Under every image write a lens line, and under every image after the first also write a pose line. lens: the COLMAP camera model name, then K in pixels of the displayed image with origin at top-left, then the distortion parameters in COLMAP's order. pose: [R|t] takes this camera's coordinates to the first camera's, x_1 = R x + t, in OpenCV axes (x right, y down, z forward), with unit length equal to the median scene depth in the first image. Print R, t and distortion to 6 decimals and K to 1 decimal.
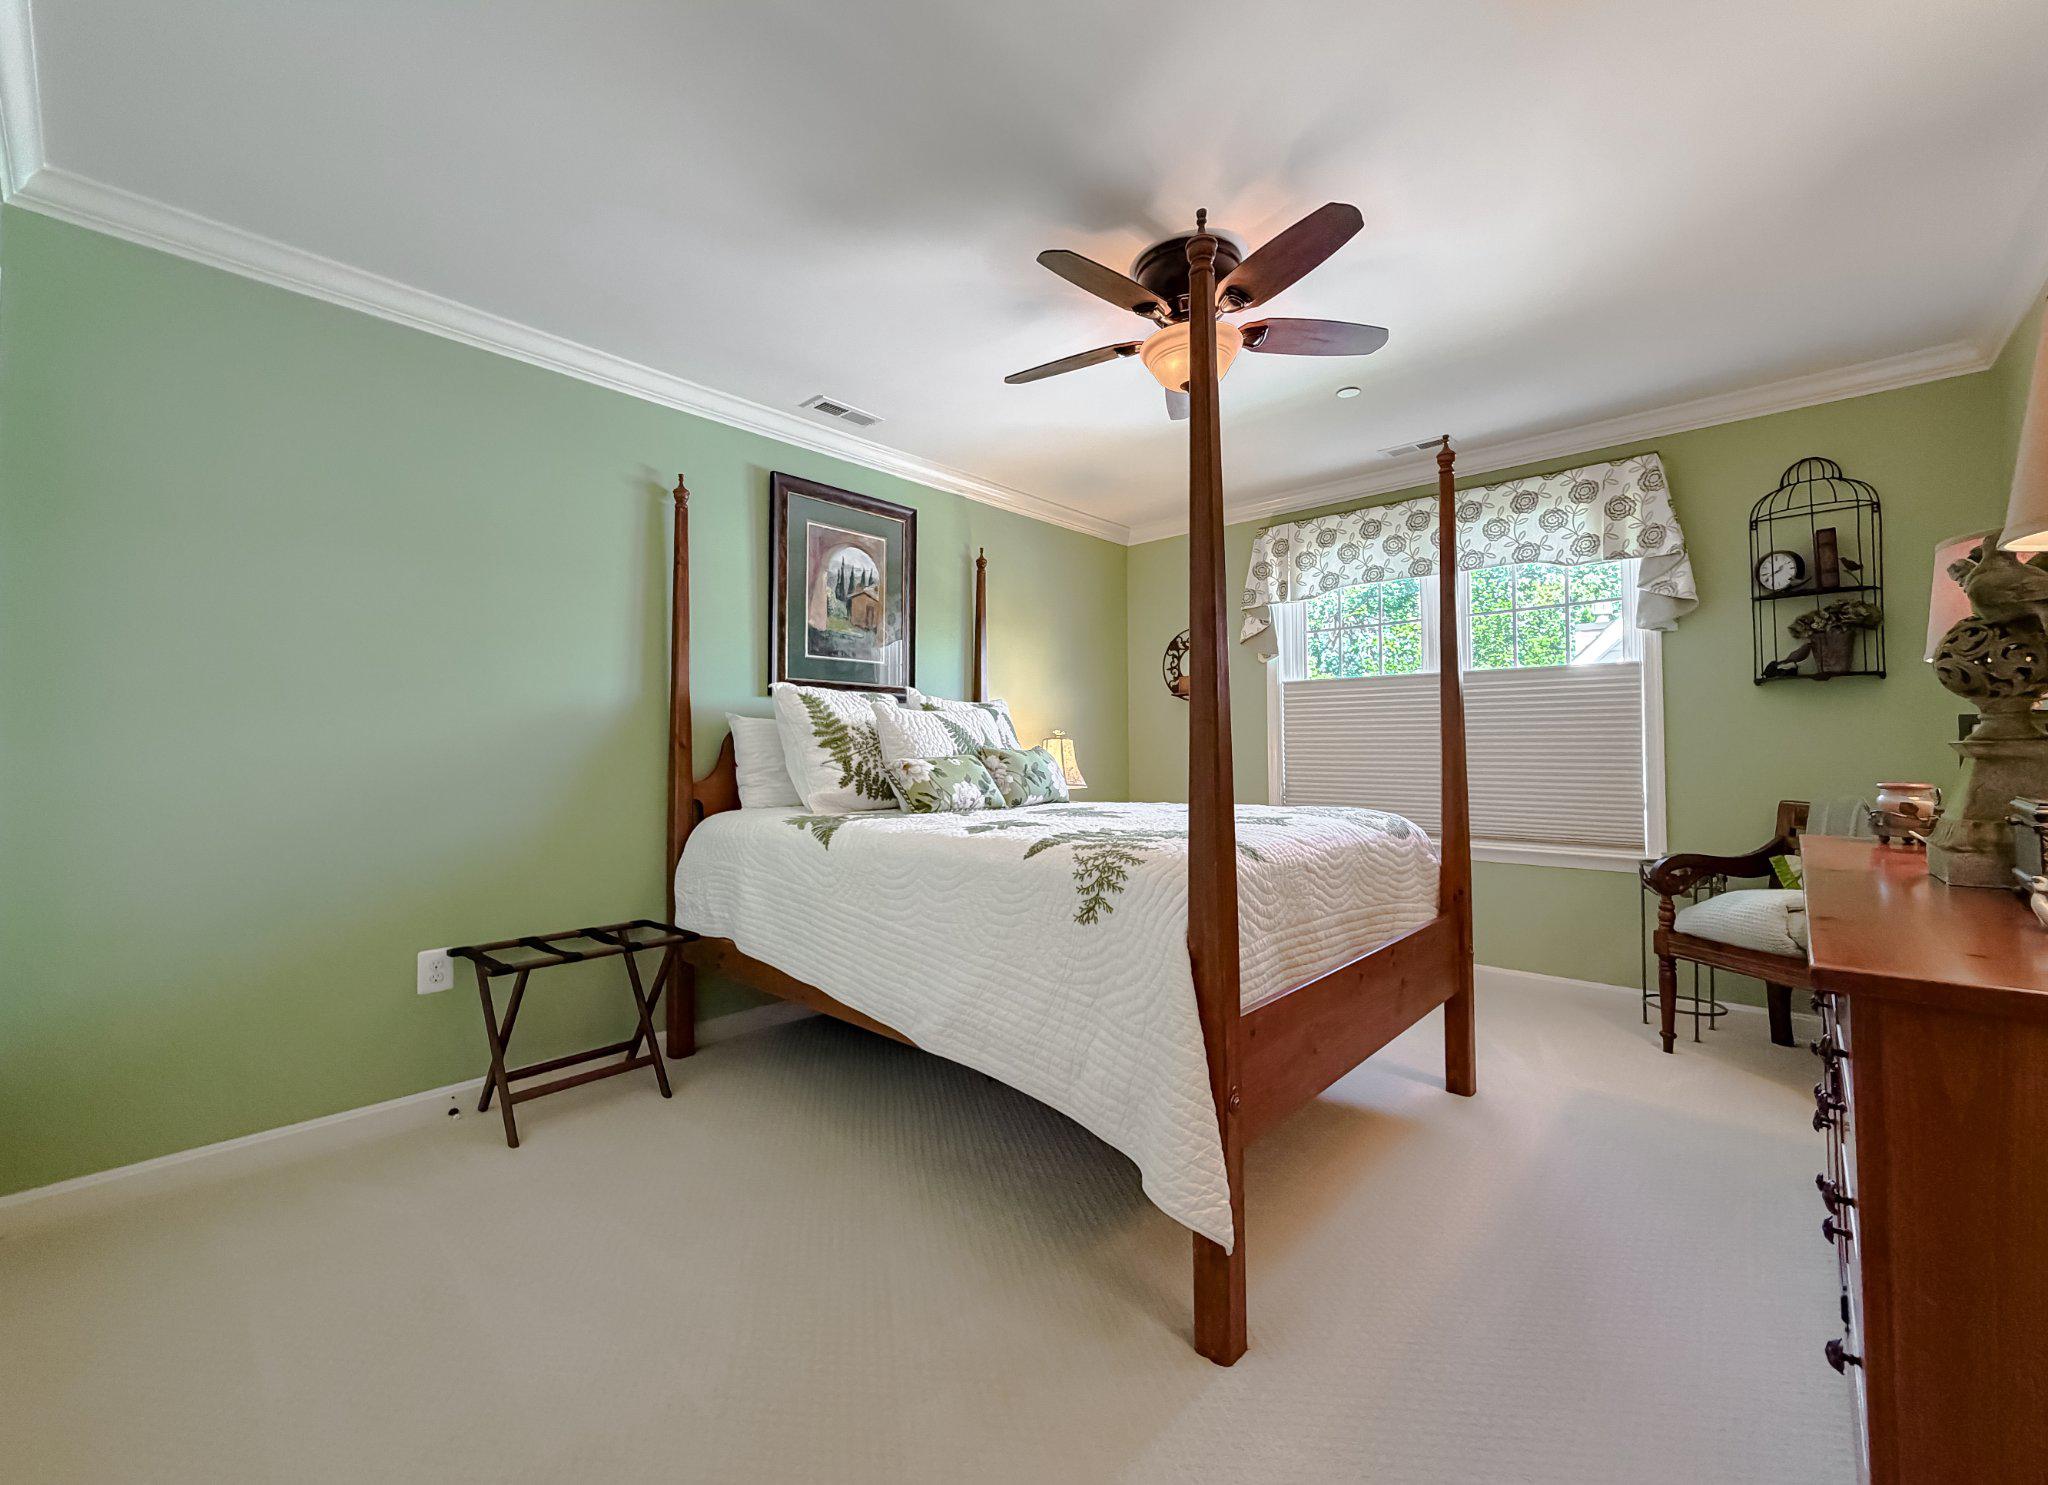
lens RADIAL K [[838.6, 0, 1032.5], [0, 838.6, 740.5], [0, 0, 1]] dist [0.000198, -0.000124]
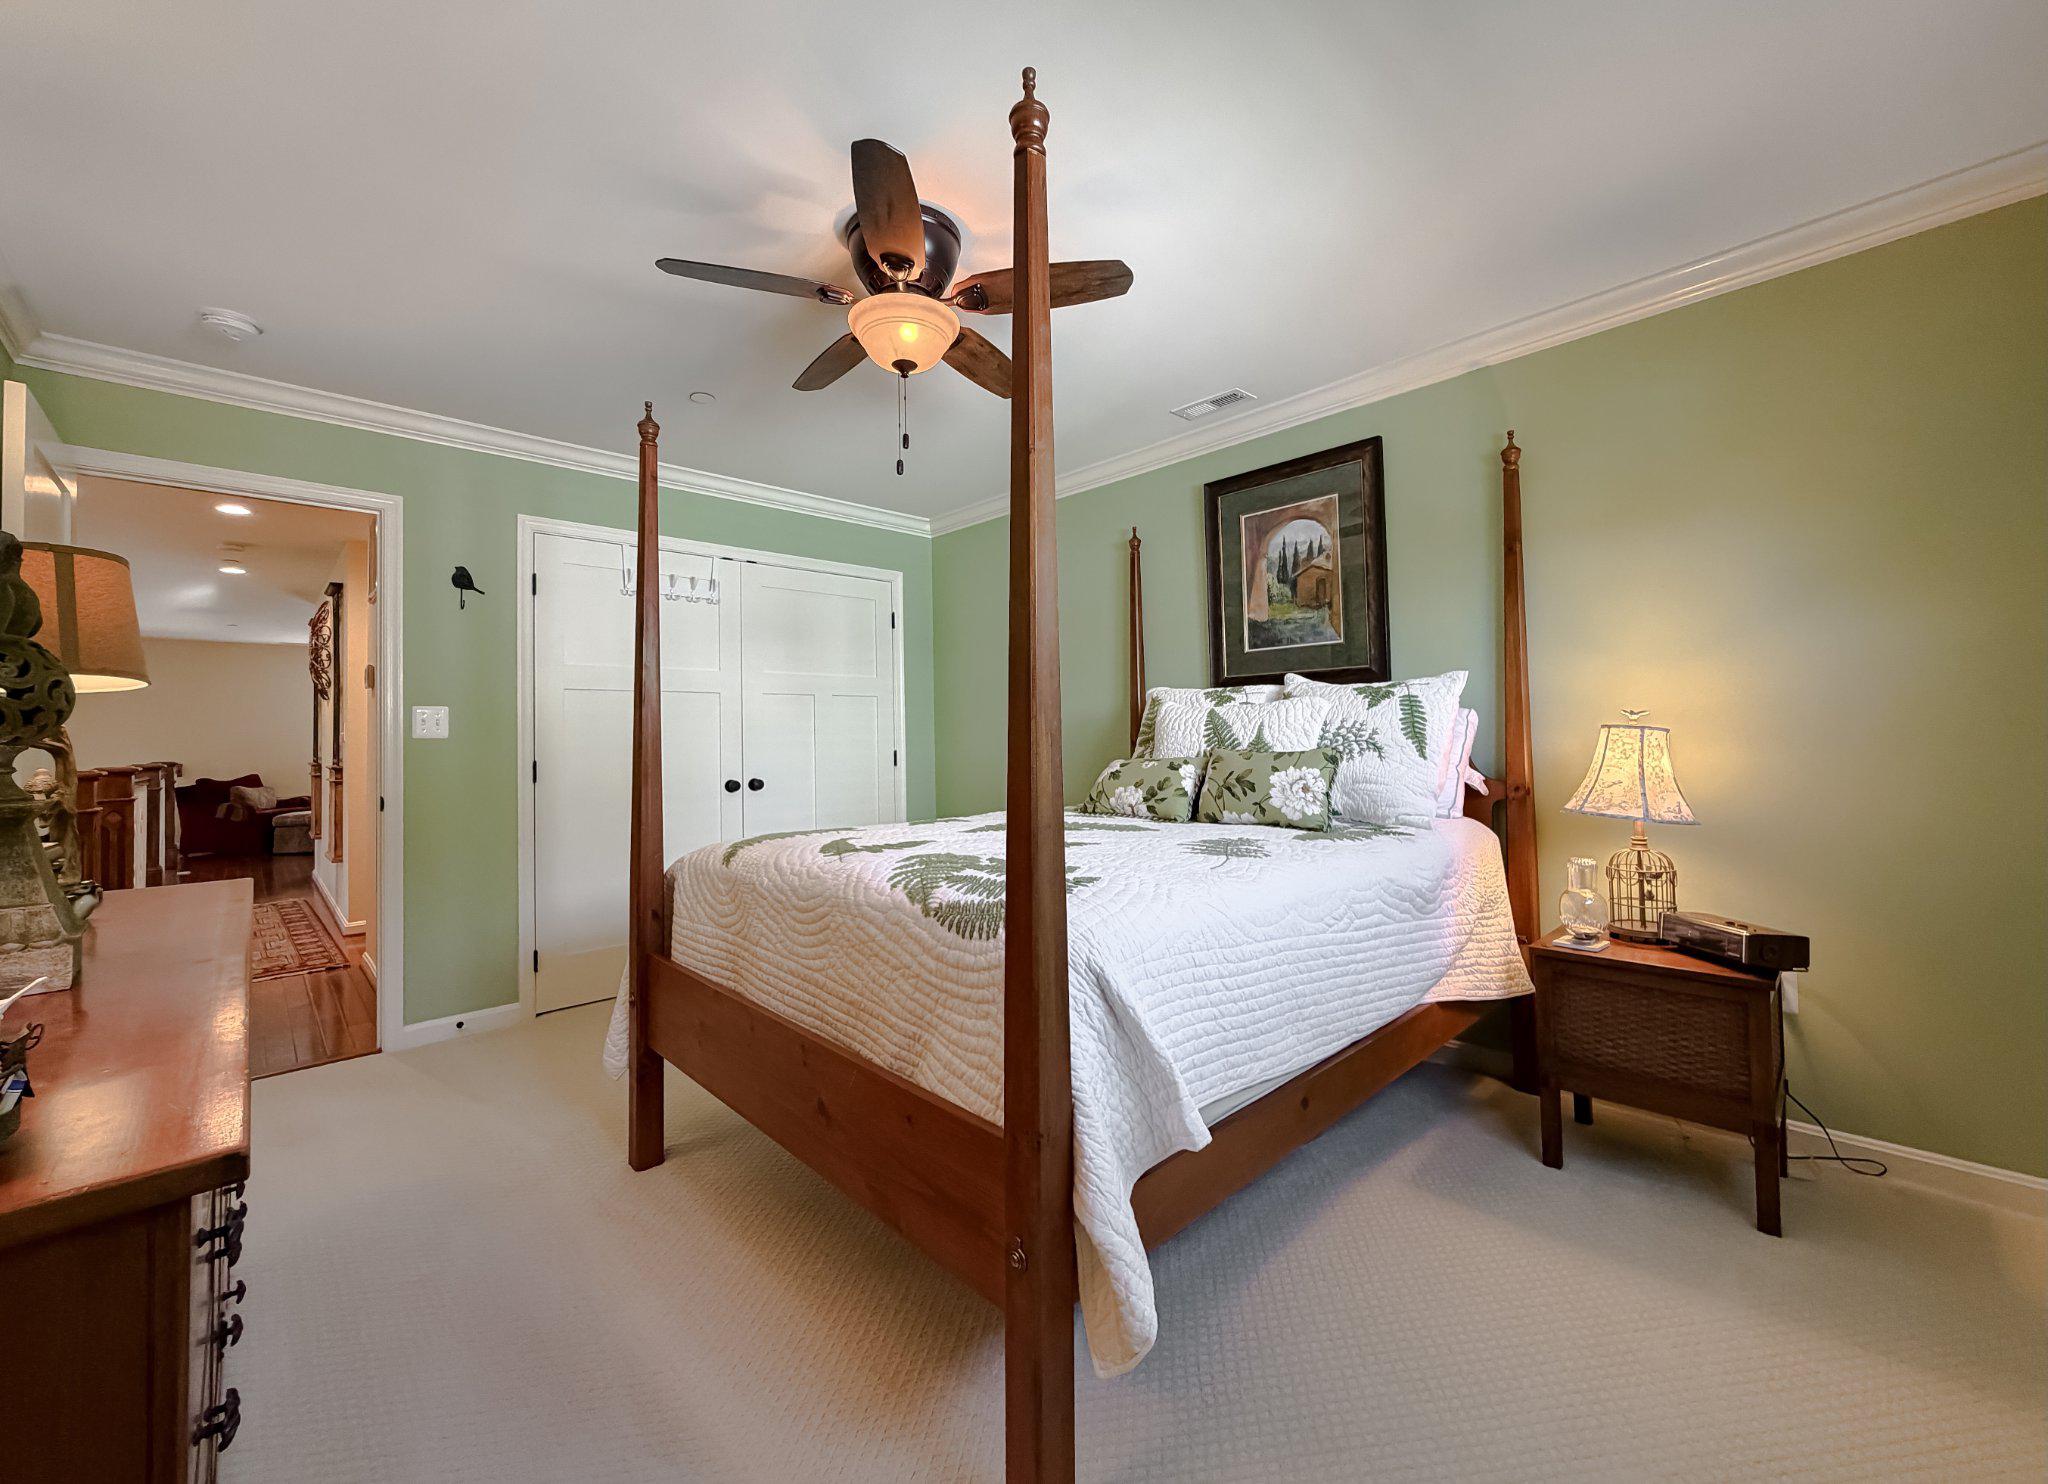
lens RADIAL K [[838.6, 0, 1034.9], [0, 838.6, 721.2], [0, 0, 1]] dist [0.000198, -0.000124]
pose [[-0.073058, -0.006027, -0.997310, 0.721747], [0.039238, 0.999190, -0.008913, -0.017527], [0.996556, -0.039783, -0.072762, 0.792546]]
